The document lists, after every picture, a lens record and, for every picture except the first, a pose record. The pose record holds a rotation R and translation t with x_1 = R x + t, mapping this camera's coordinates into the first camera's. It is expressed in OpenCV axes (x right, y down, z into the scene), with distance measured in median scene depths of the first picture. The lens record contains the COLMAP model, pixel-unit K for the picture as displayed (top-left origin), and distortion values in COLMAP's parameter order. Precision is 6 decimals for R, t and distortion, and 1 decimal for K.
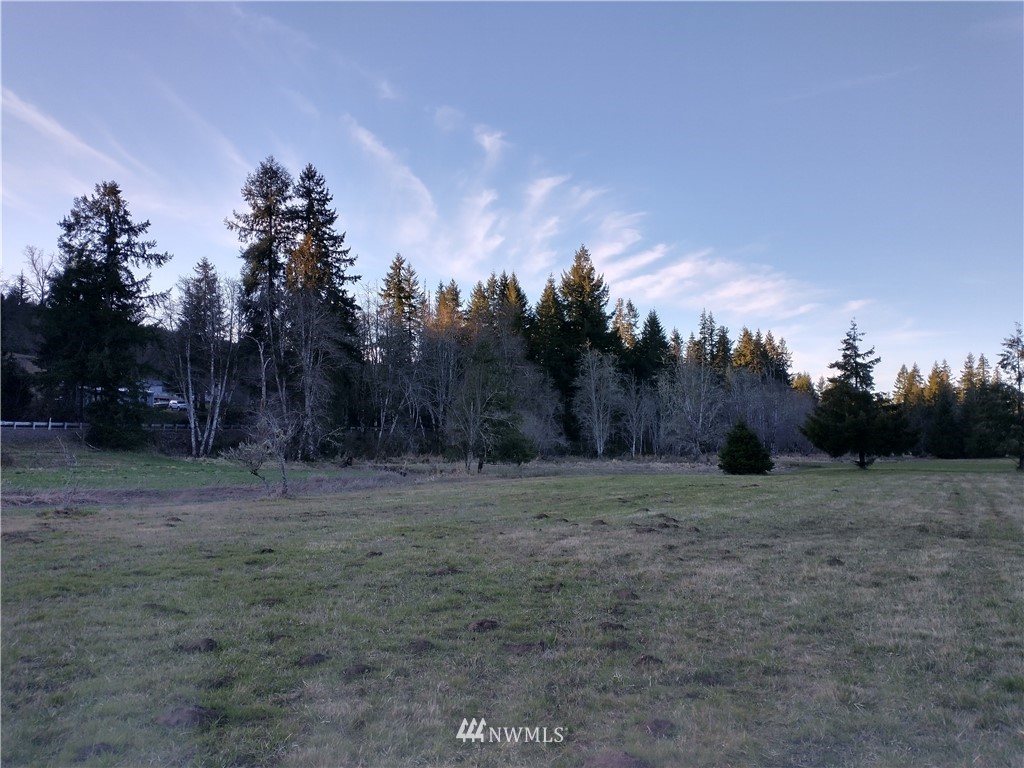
lens RADIAL K [[806.4, 0, 519.0], [0, 806.4, 388.2], [0, 0, 1]] dist [0.048197, -0.122287]
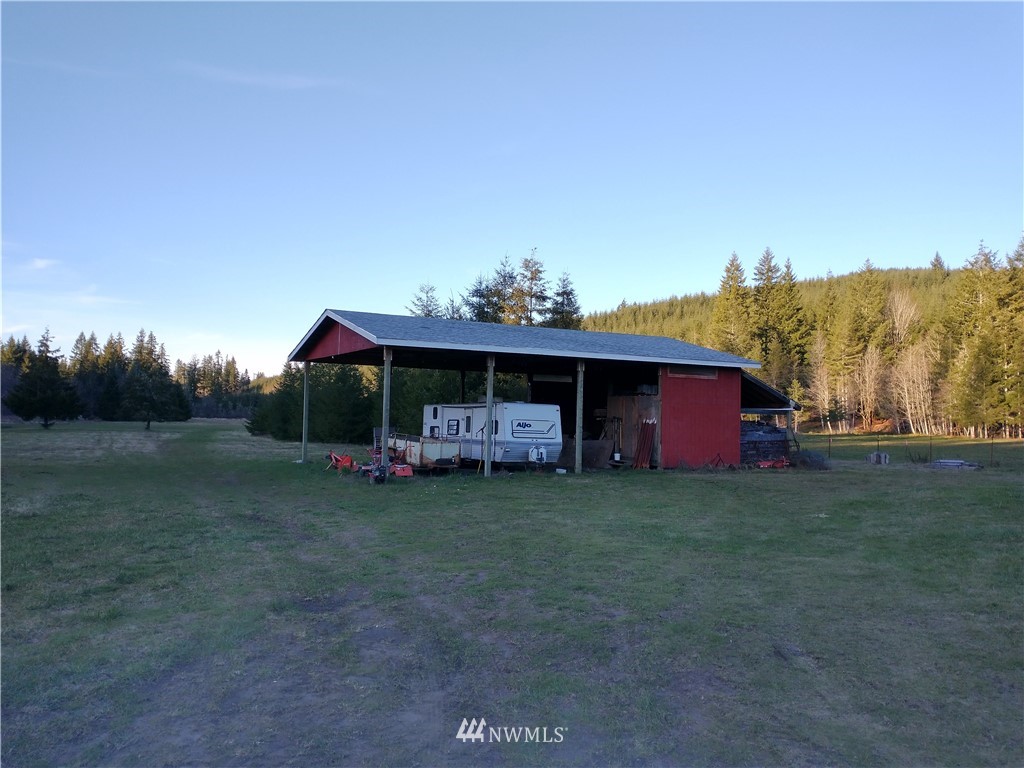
lens RADIAL K [[806.4, 0, 507.2], [0, 806.4, 374.5], [0, 0, 1]] dist [0.048197, -0.122287]
pose [[0.596570, 0.054762, 0.800691, -0.154205], [-0.079824, 0.996771, -0.008698, -0.031724], [-0.798581, -0.058726, 0.599015, -0.325924]]
